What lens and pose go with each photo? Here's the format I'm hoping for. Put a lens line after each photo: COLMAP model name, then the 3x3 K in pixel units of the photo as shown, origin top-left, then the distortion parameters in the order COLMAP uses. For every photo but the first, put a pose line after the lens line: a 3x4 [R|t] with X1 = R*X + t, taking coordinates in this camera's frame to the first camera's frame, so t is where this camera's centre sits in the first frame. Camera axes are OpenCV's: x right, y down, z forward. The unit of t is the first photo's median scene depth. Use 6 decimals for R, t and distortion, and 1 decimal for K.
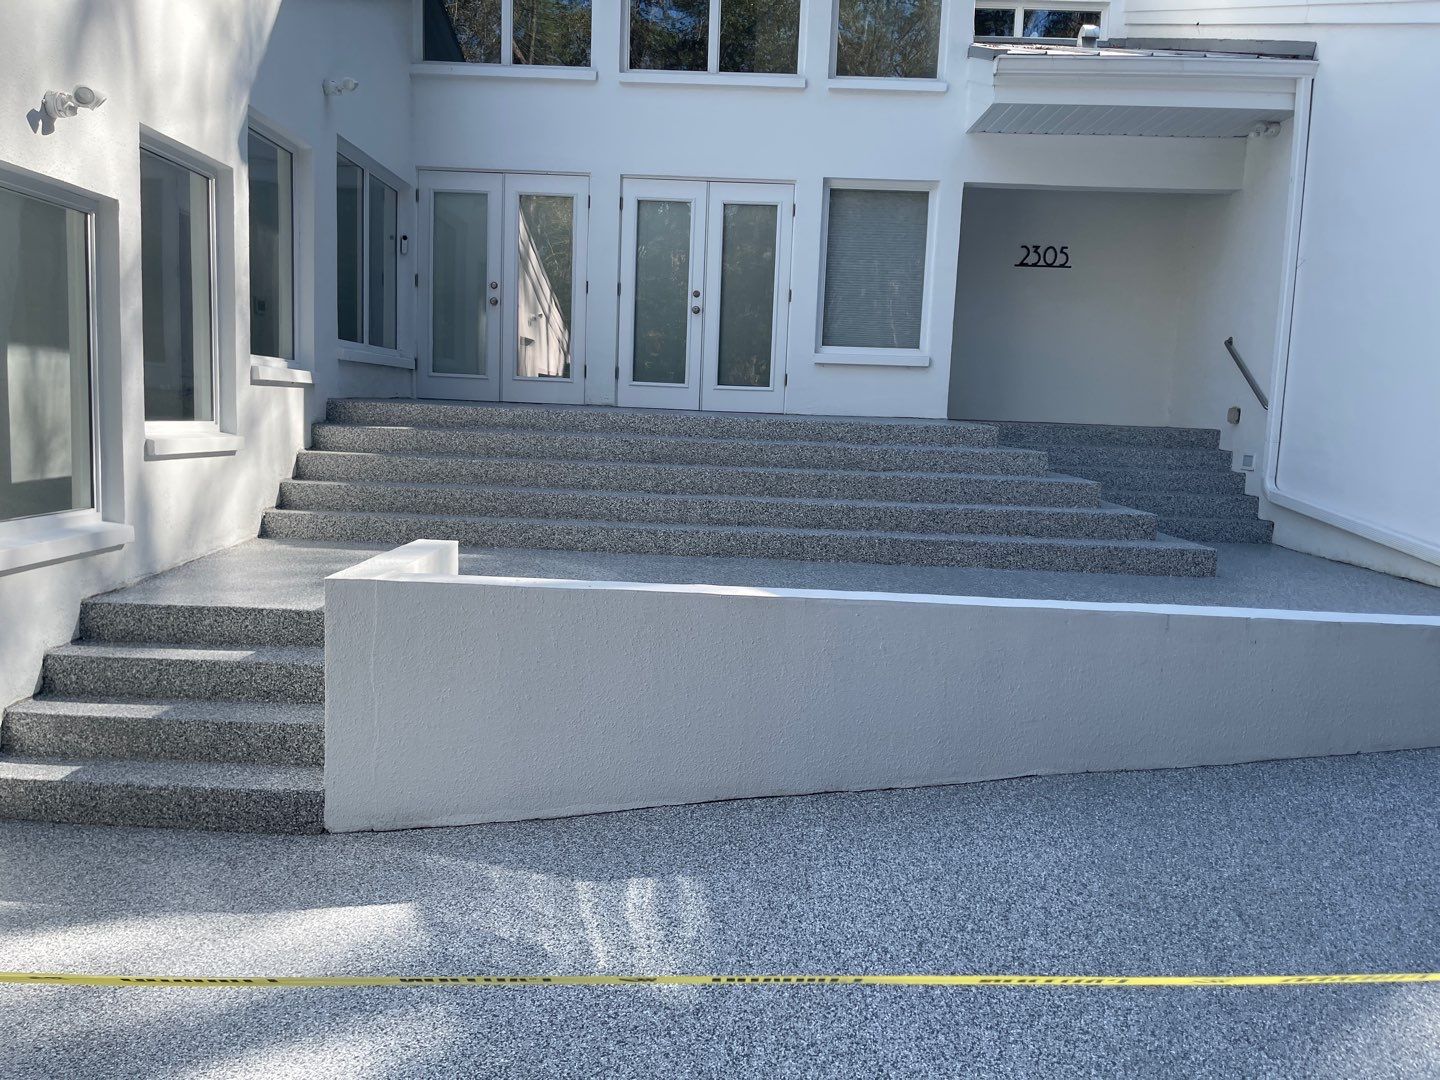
lens RADIAL K [[1092.9, 0, 718.5], [0, 1092.9, 525.9], [0, 0, 1]] dist [0.036859, -0.009928]
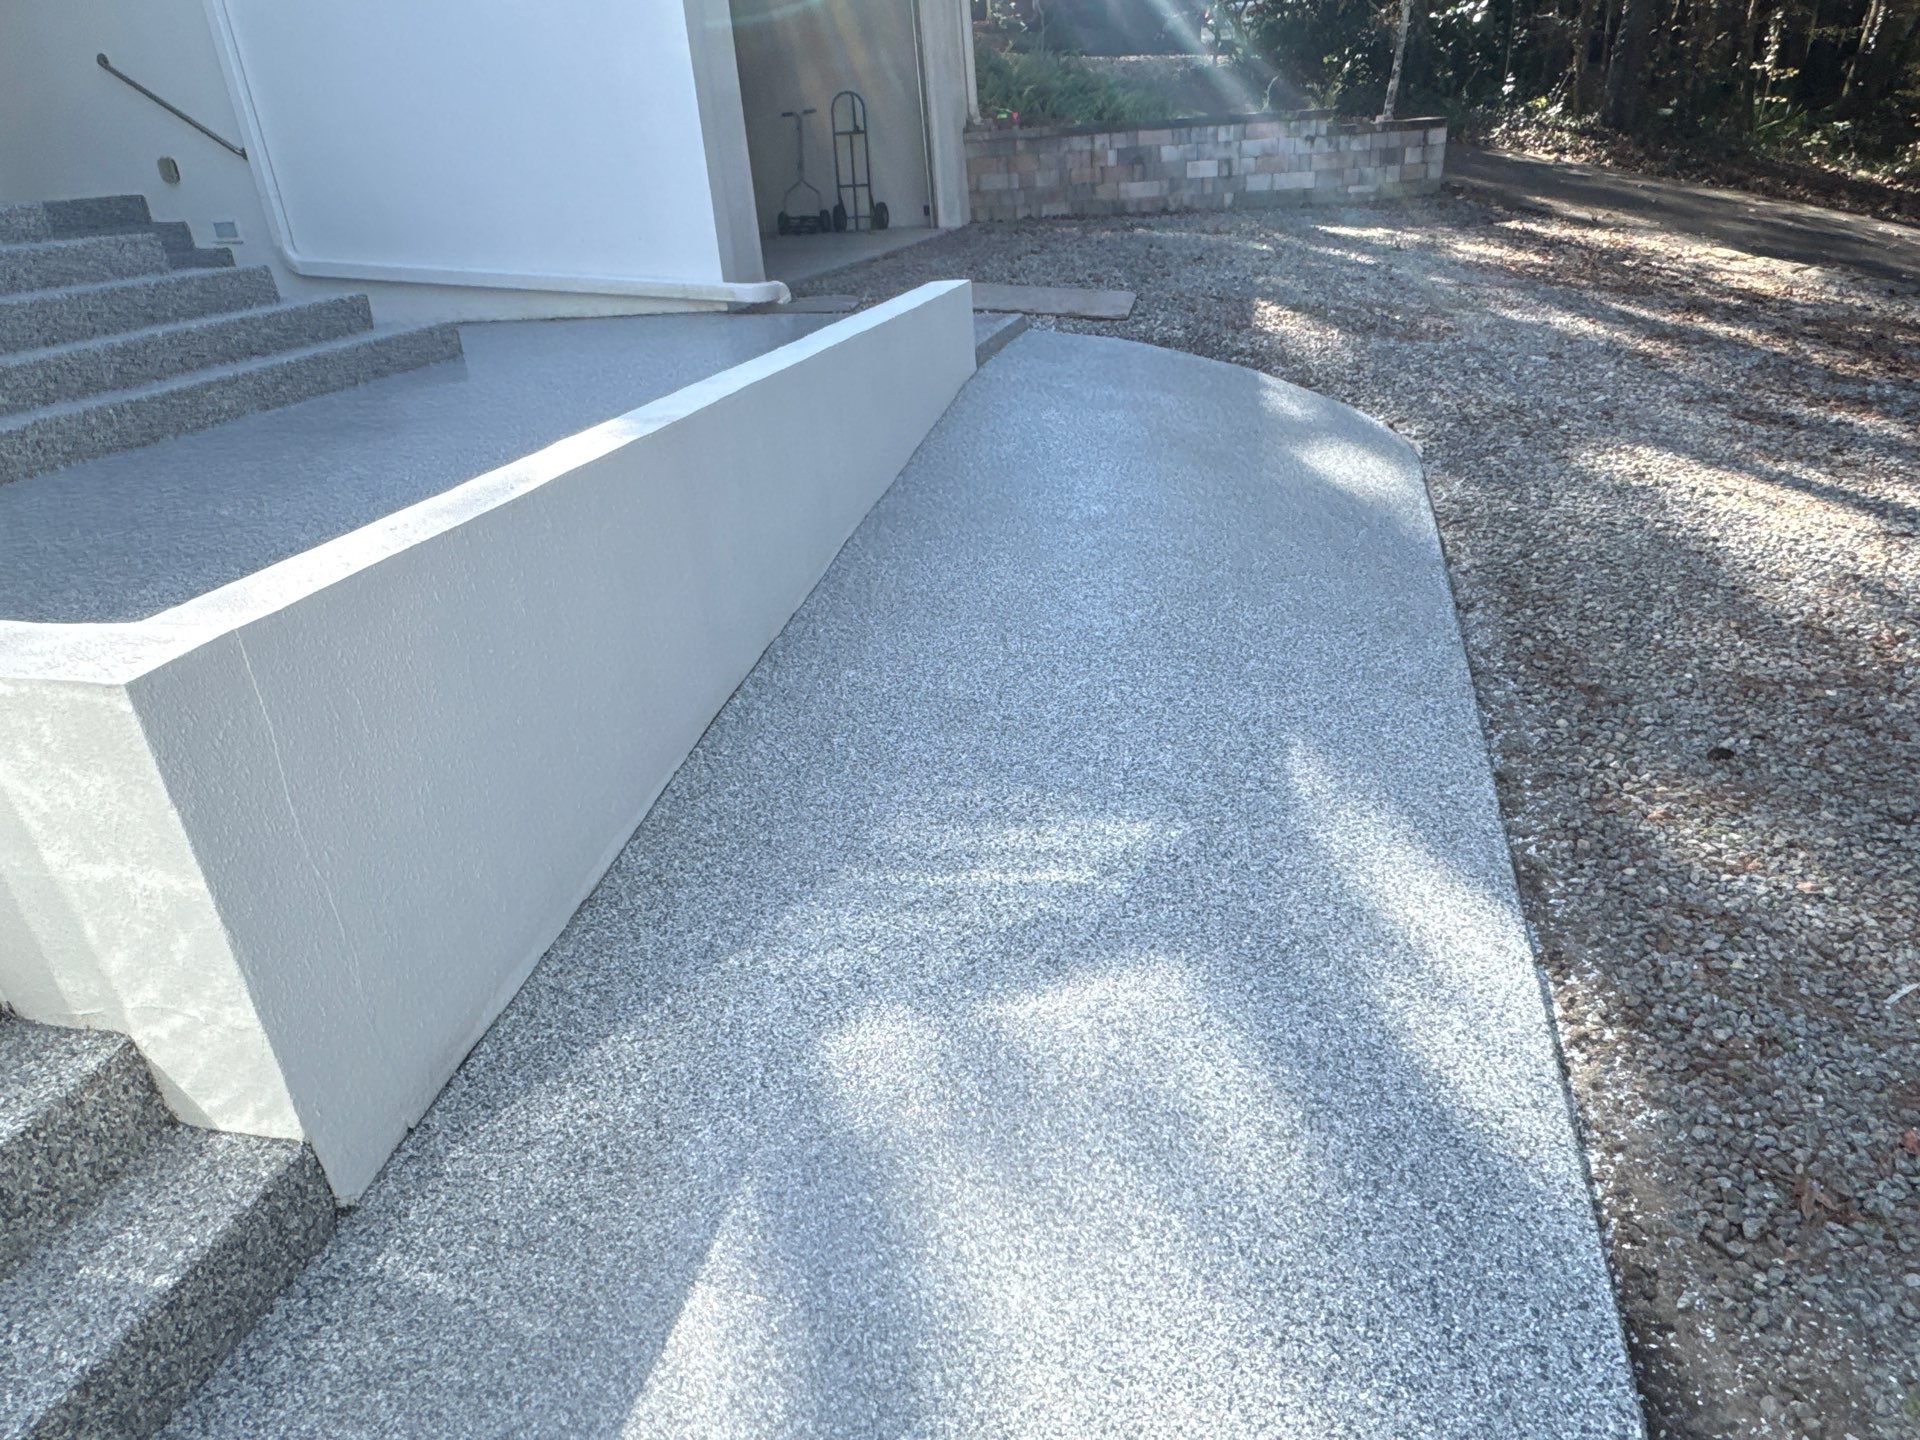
lens RADIAL K [[1209.2, 0, 961.4], [0, 1209.2, 726.8], [0, 0, 1]] dist [-0.006127, 0.001625]
pose [[0.235276, -0.471564, 0.849866, -0.271759], [0.184986, 0.880155, 0.437159, -0.025840], [-0.954162, 0.054360, 0.294312, 0.269138]]
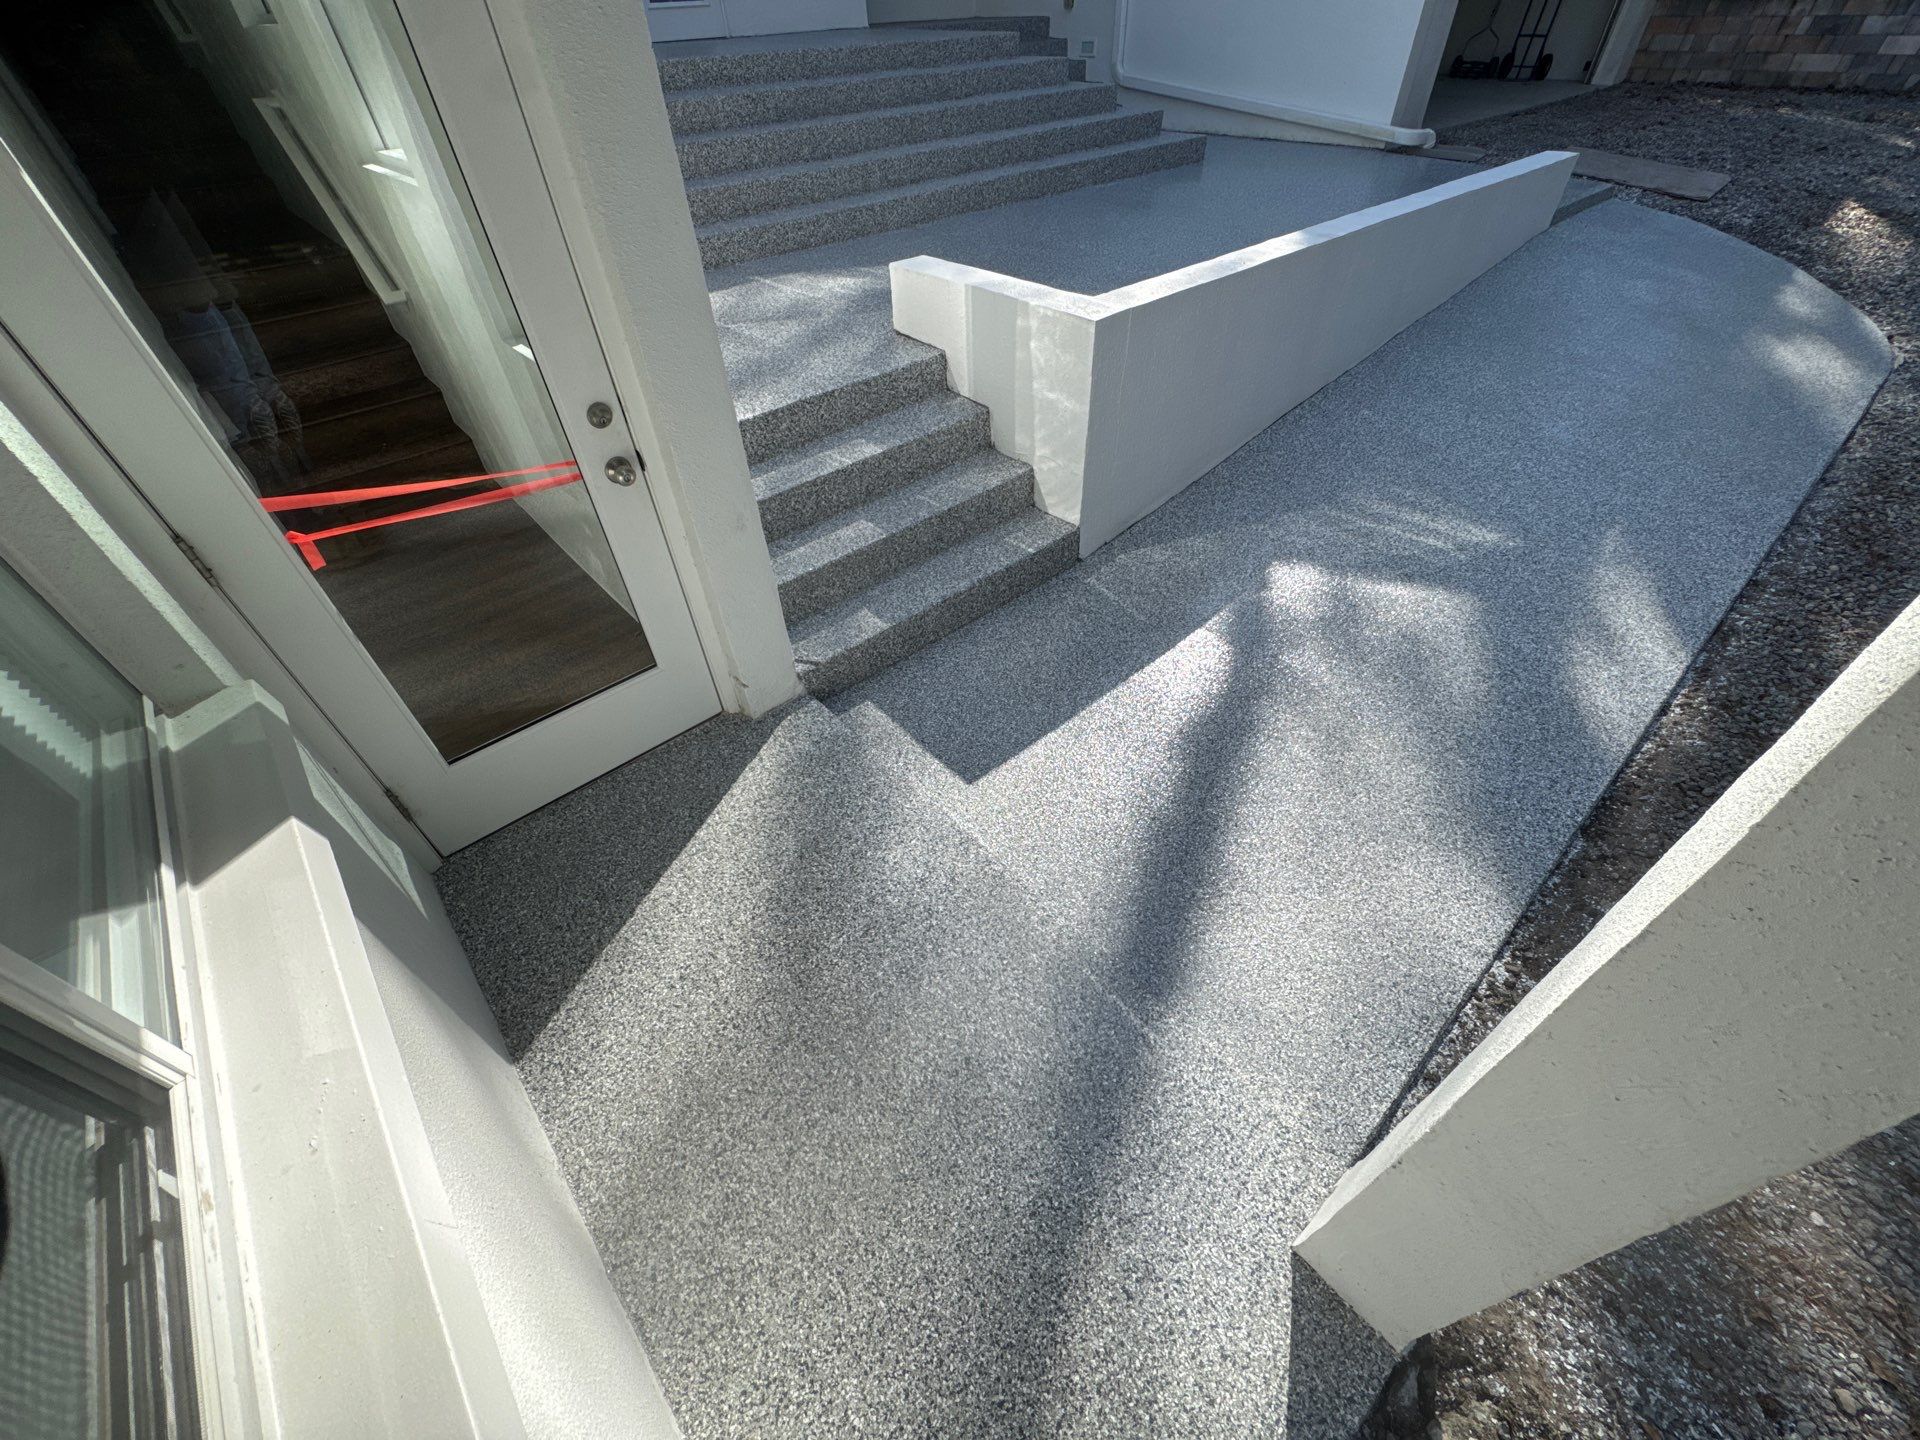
lens RADIAL K [[765.7, 0, 964.0], [0, 765.7, 717.6], [0, 0, 1]] dist [-0.004027, 0.000395]
pose [[0.736345, -0.508673, 0.446148, -0.389515], [0.134118, 0.756040, 0.640637, -0.055567], [-0.663180, -0.411894, 0.624928, 0.225547]]
